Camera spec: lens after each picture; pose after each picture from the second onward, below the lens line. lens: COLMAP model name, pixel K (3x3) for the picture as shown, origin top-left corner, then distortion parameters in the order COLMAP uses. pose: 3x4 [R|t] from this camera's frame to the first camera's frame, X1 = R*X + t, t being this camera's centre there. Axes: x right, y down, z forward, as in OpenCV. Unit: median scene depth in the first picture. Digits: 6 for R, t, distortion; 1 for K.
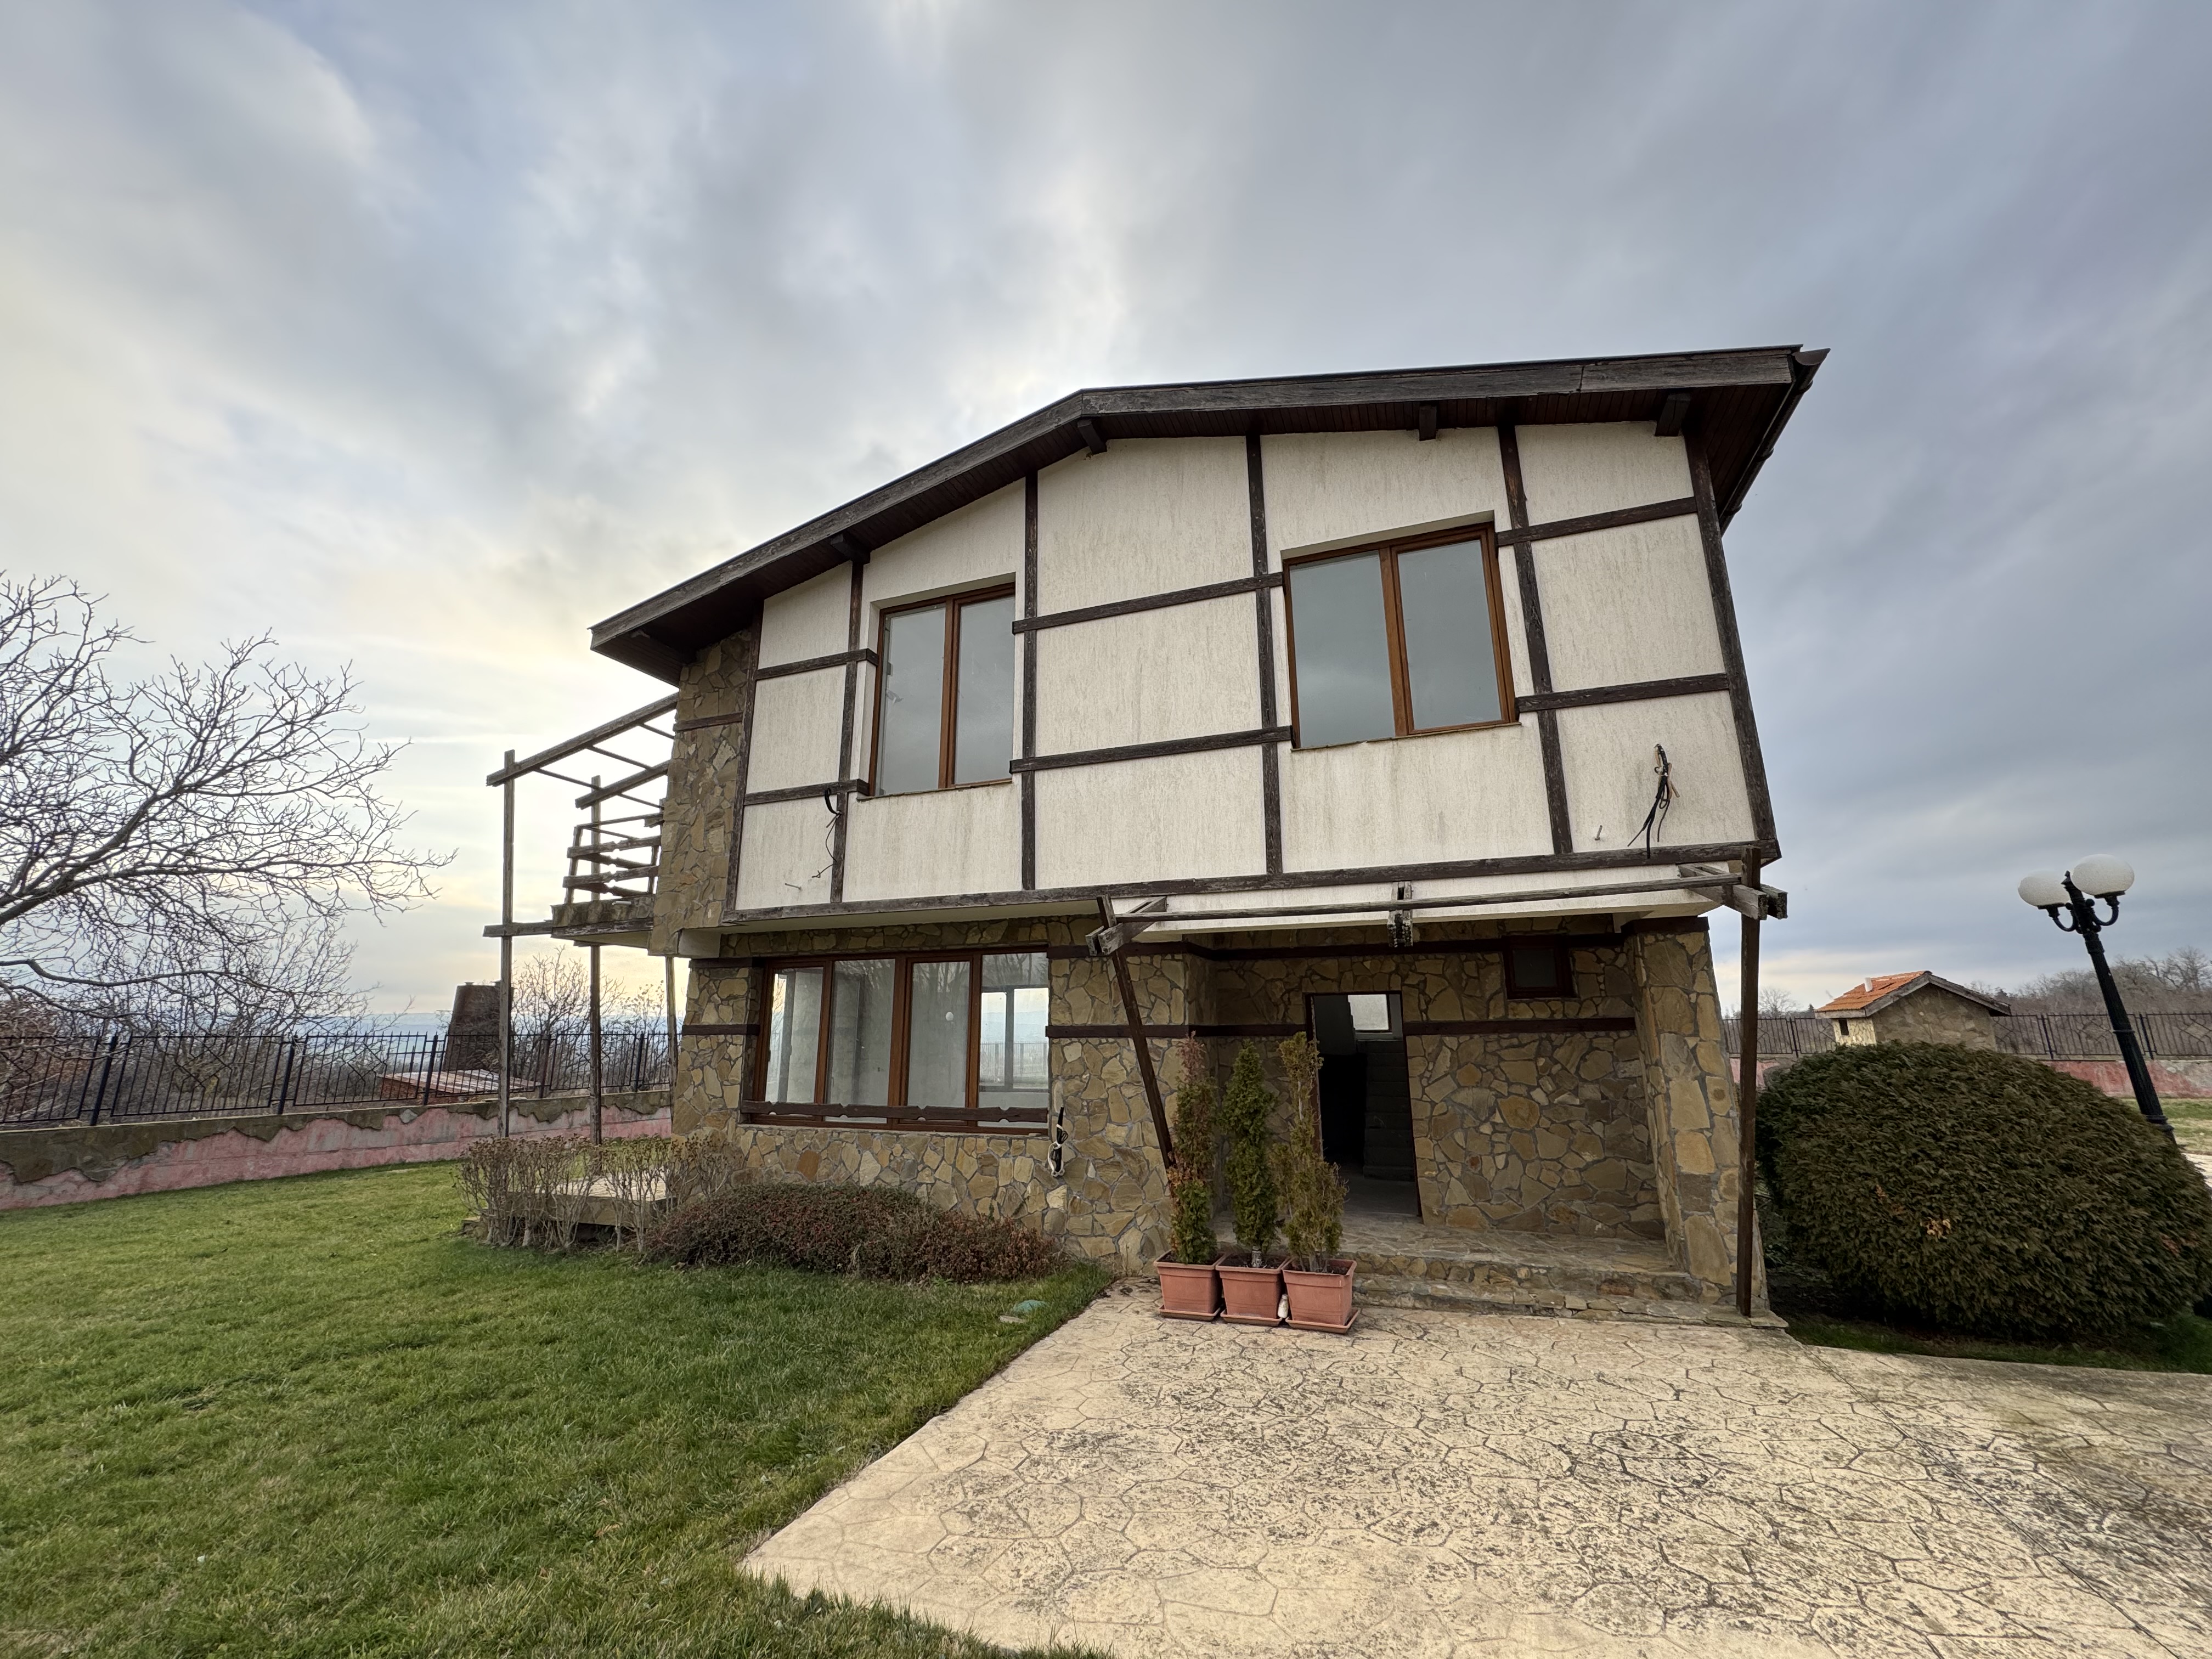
lens RADIAL K [[873.6, 0, 1114.1], [0, 873.6, 829.9], [0, 0, 1]] dist [-0.002482, 0.000113]
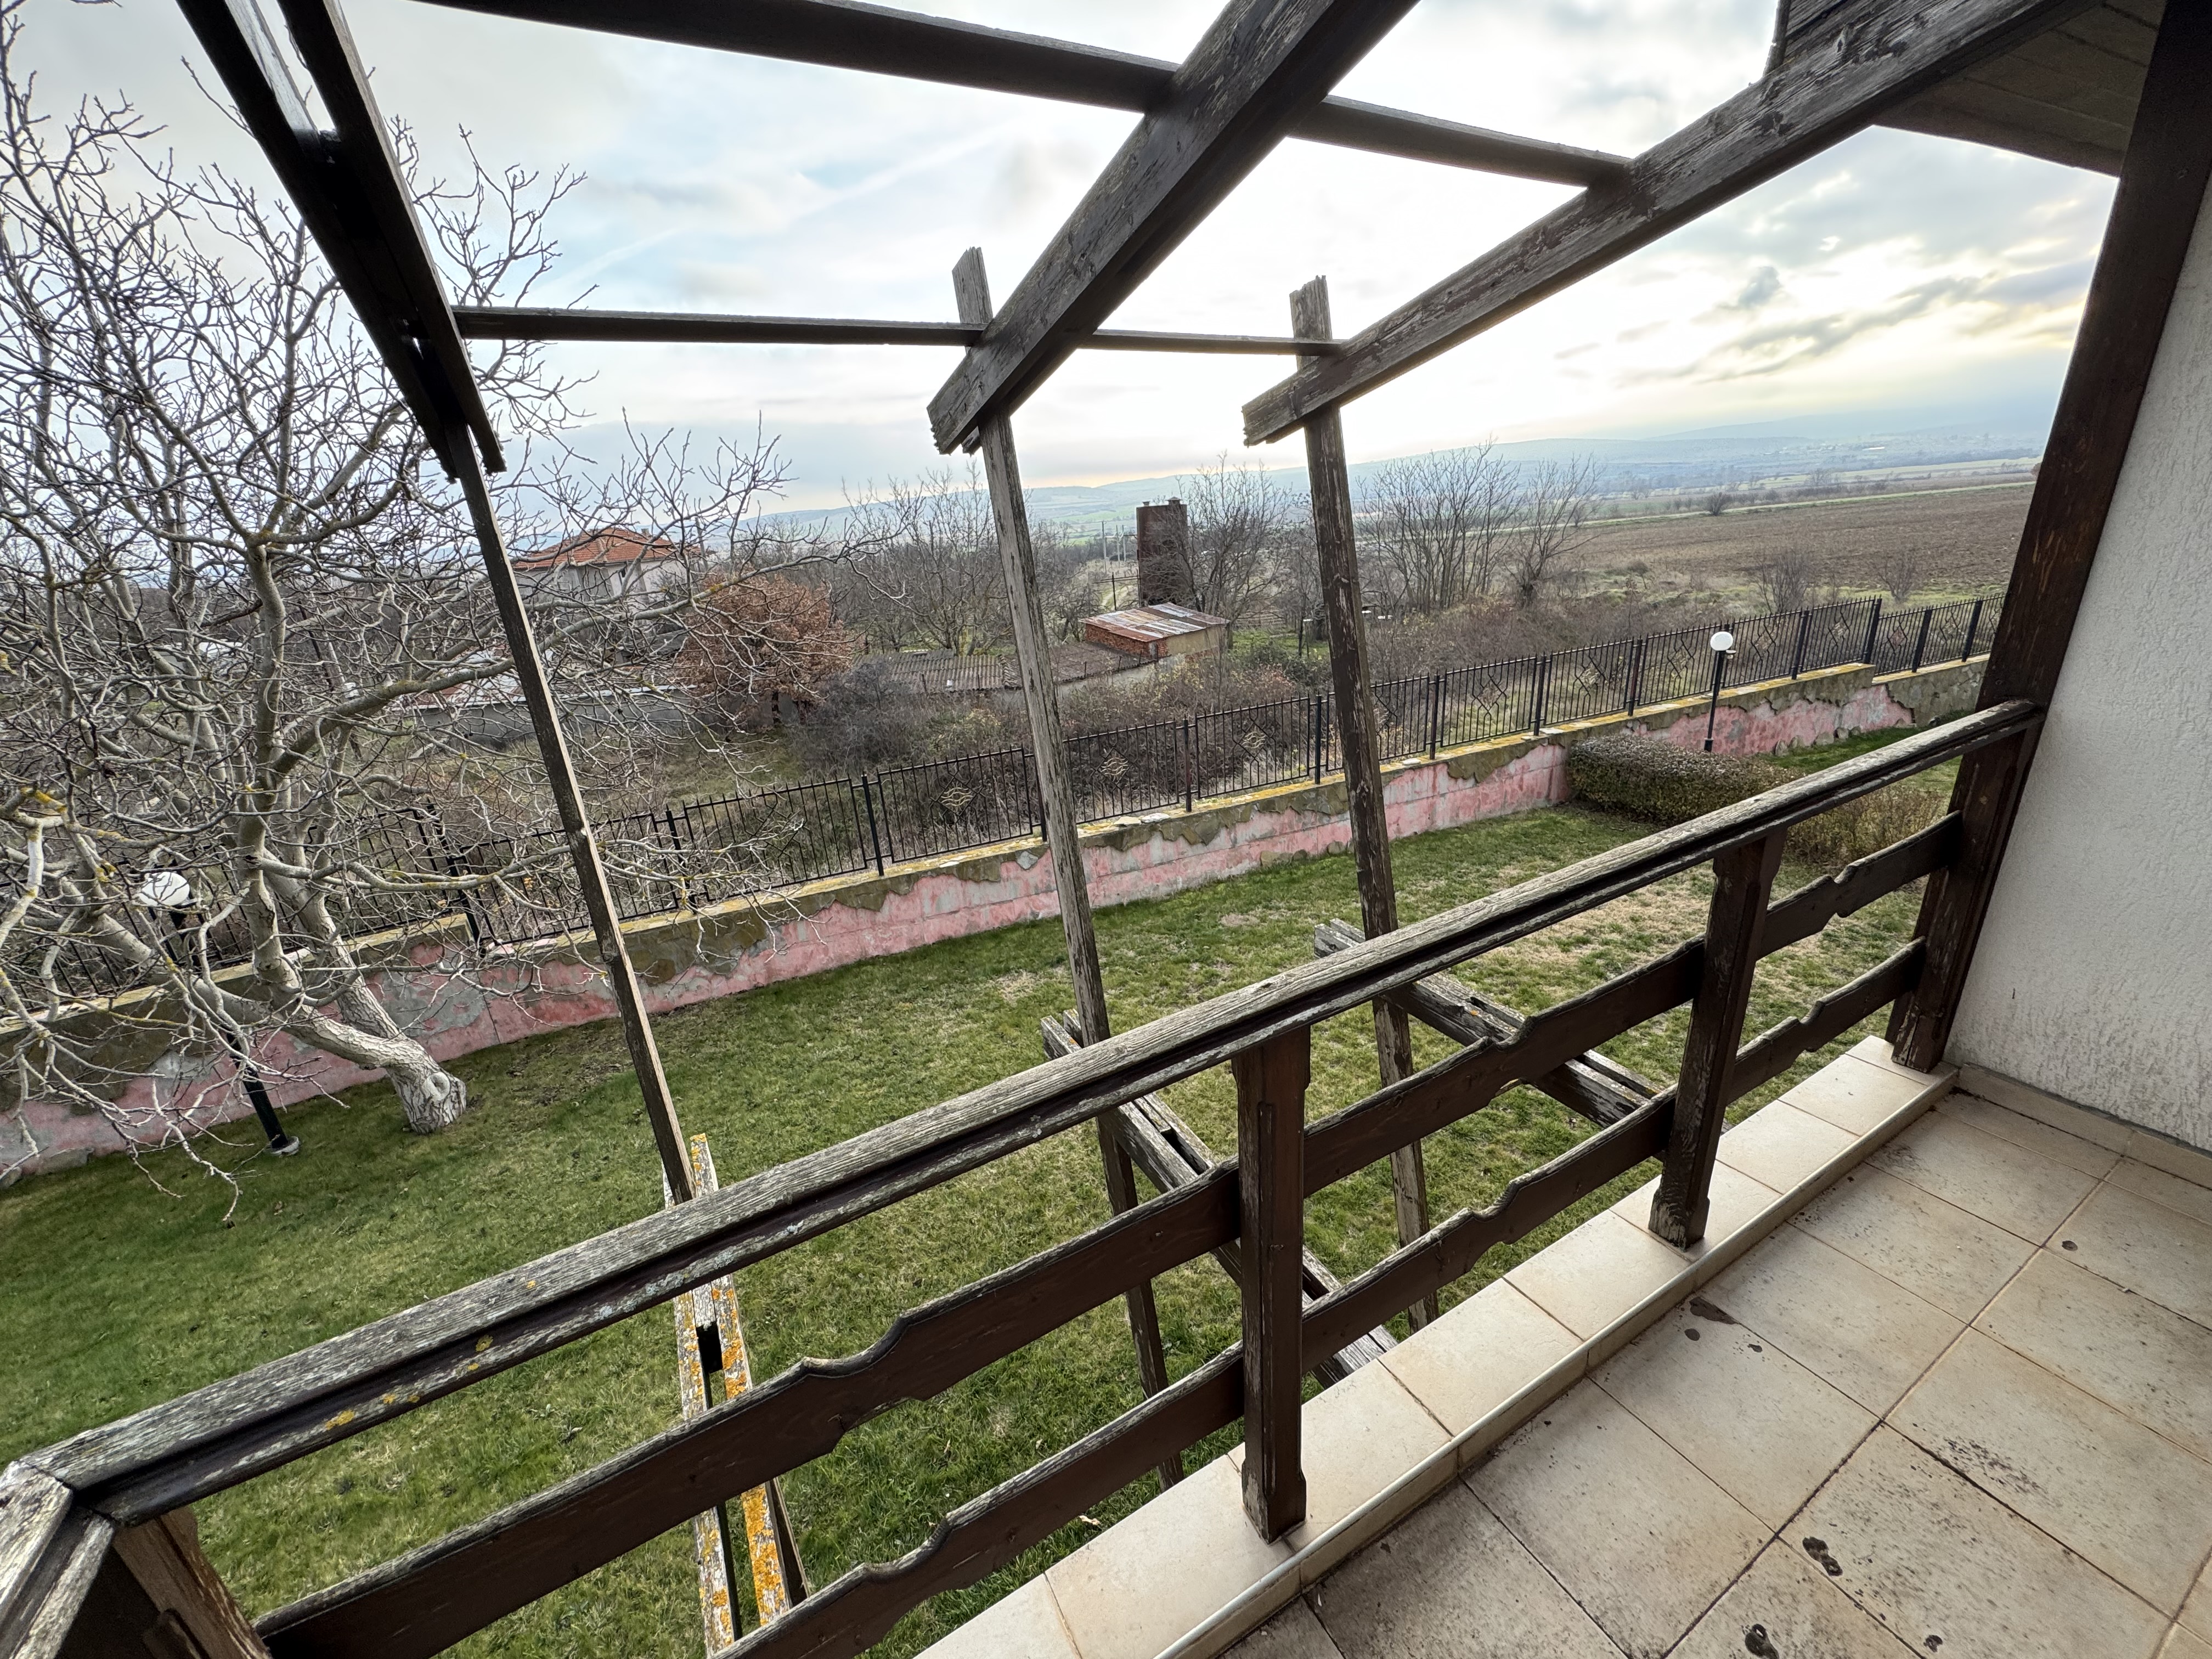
lens RADIAL K [[873.6, 0, 1108.9], [0, 873.6, 829.9], [0, 0, 1]] dist [-0.002482, 0.000113]
pose [[0.760498, 0.183774, -0.622792, -0.689836], [0.212107, 0.836197, 0.505752, -0.074975], [0.613721, -0.516722, 0.596947, 1.344572]]
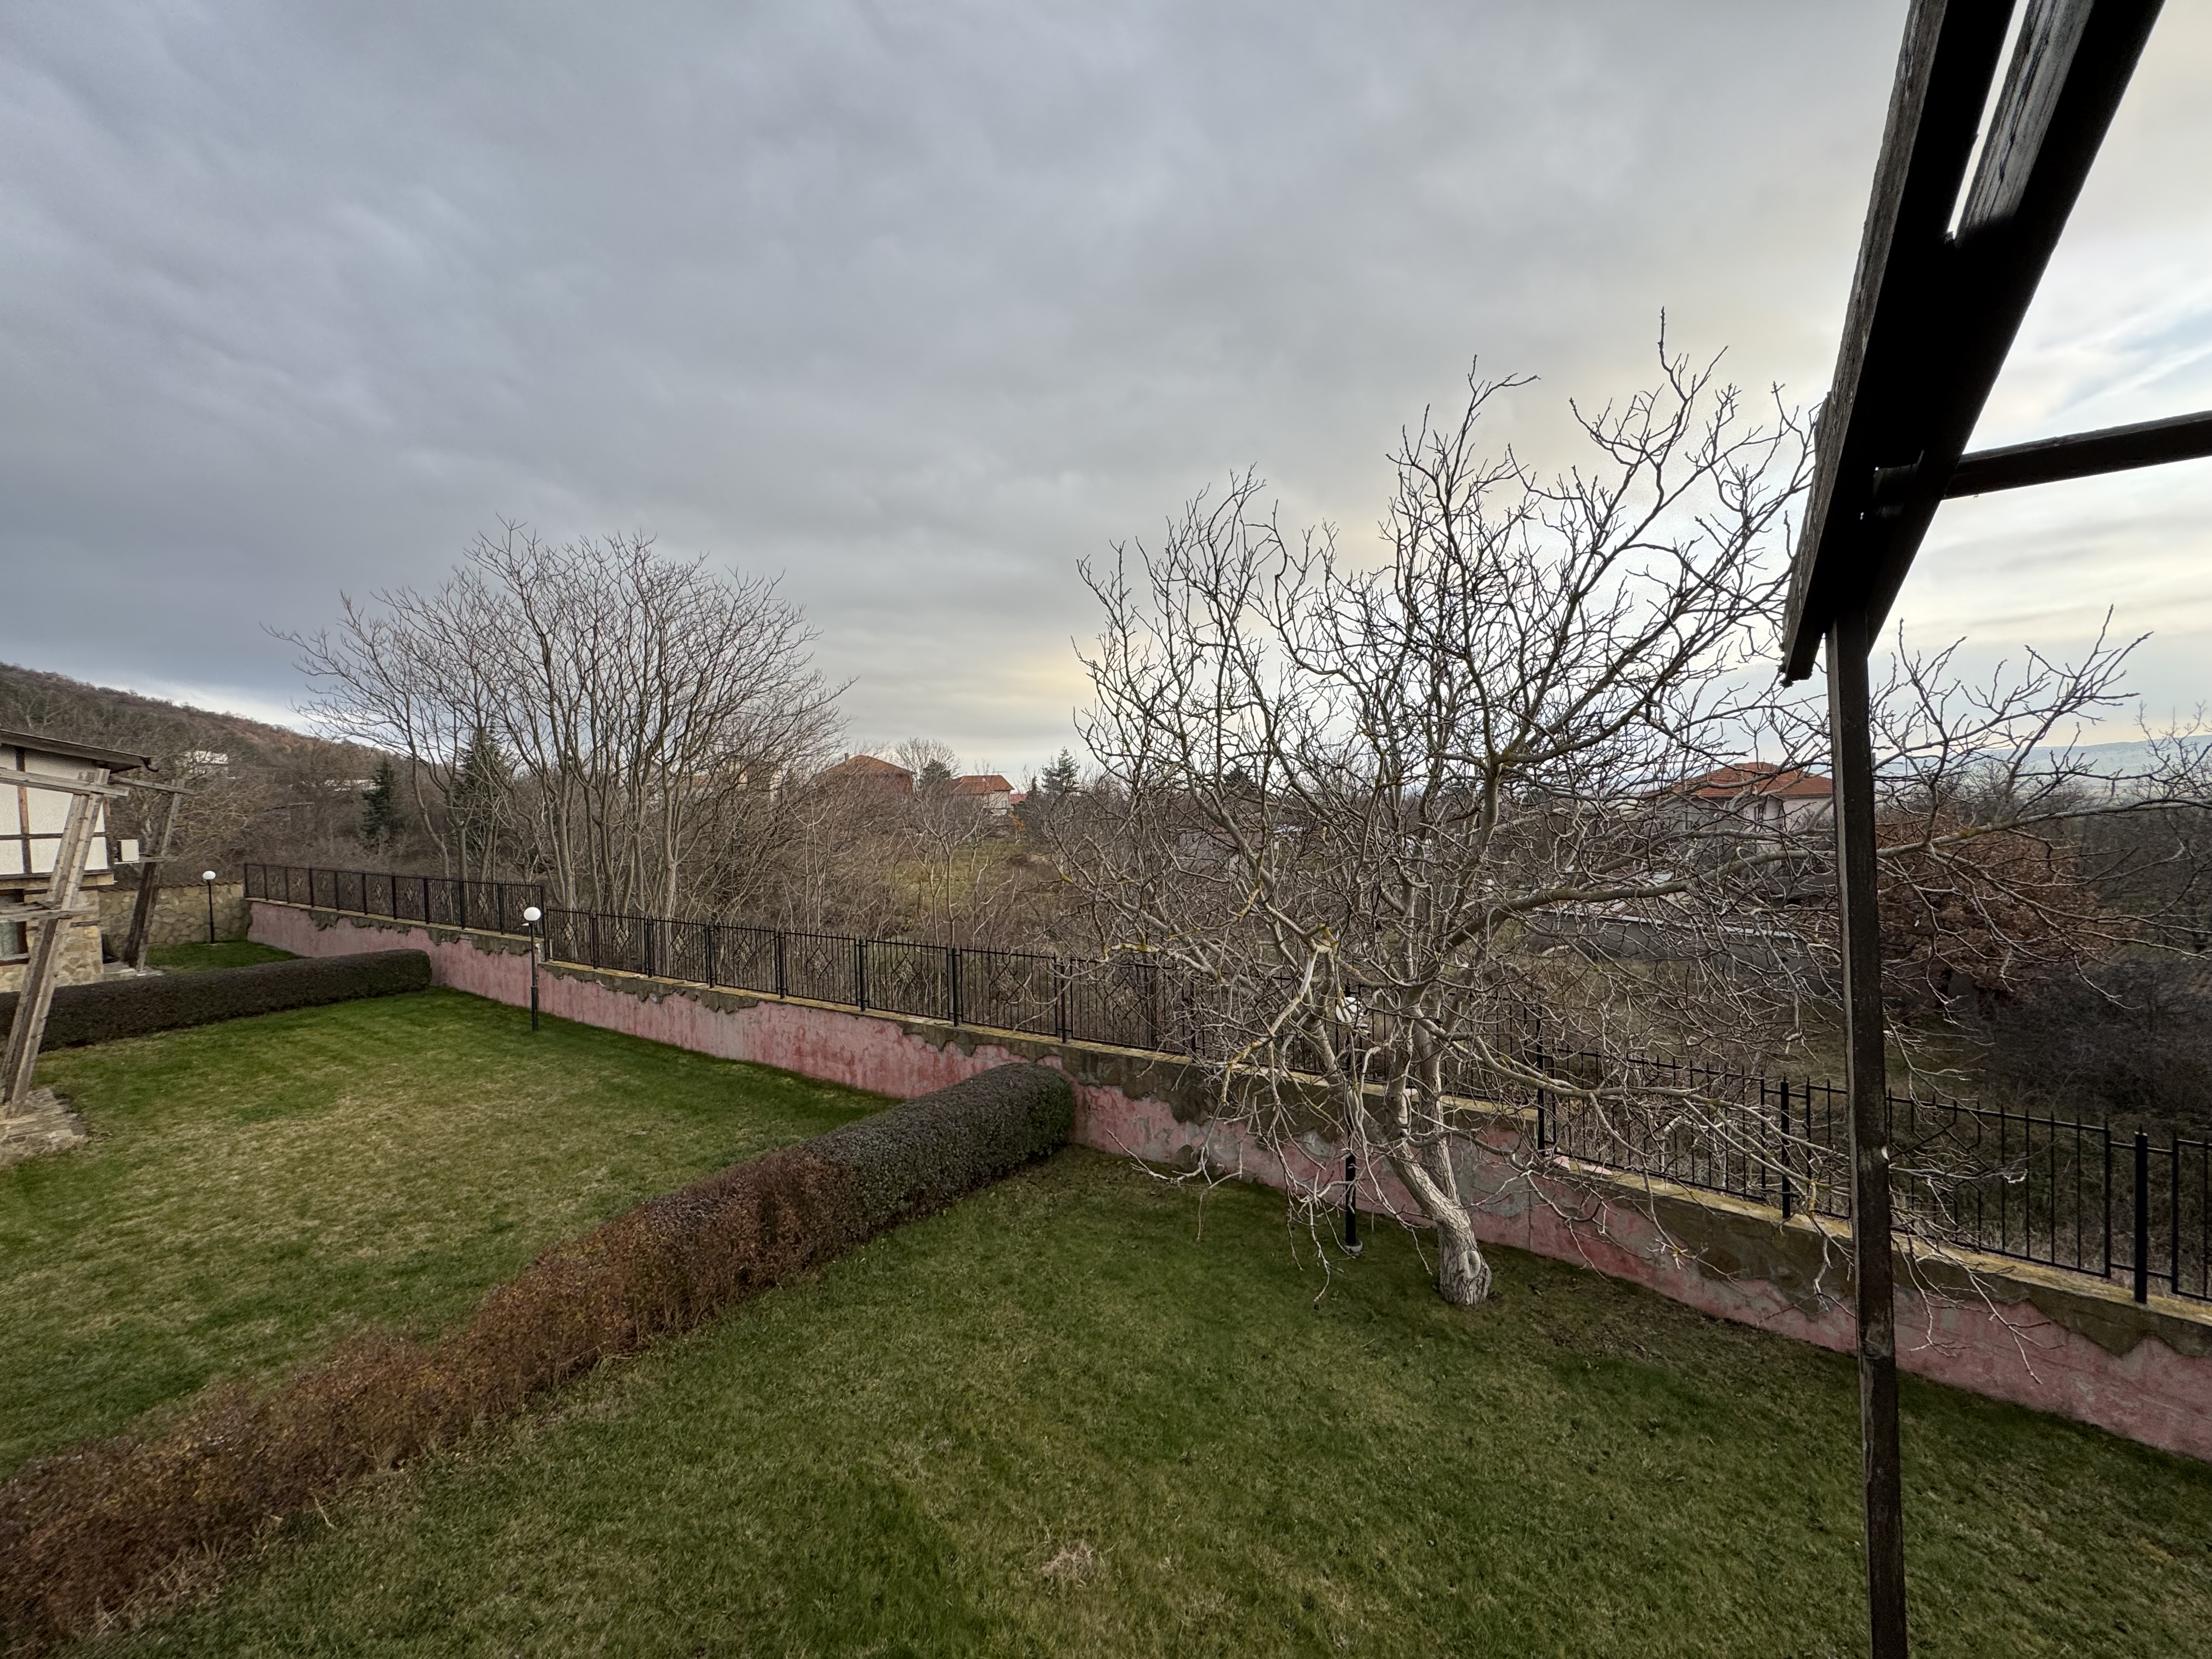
lens RADIAL K [[873.6, 0, 1106.3], [0, 873.6, 832.9], [0, 0, 1]] dist [-0.002482, 0.000113]
pose [[-0.259135, 0.054203, -0.964319, -0.764354], [0.258381, 0.965924, -0.015140, -0.078055], [0.930639, -0.253085, -0.264310, 1.315729]]
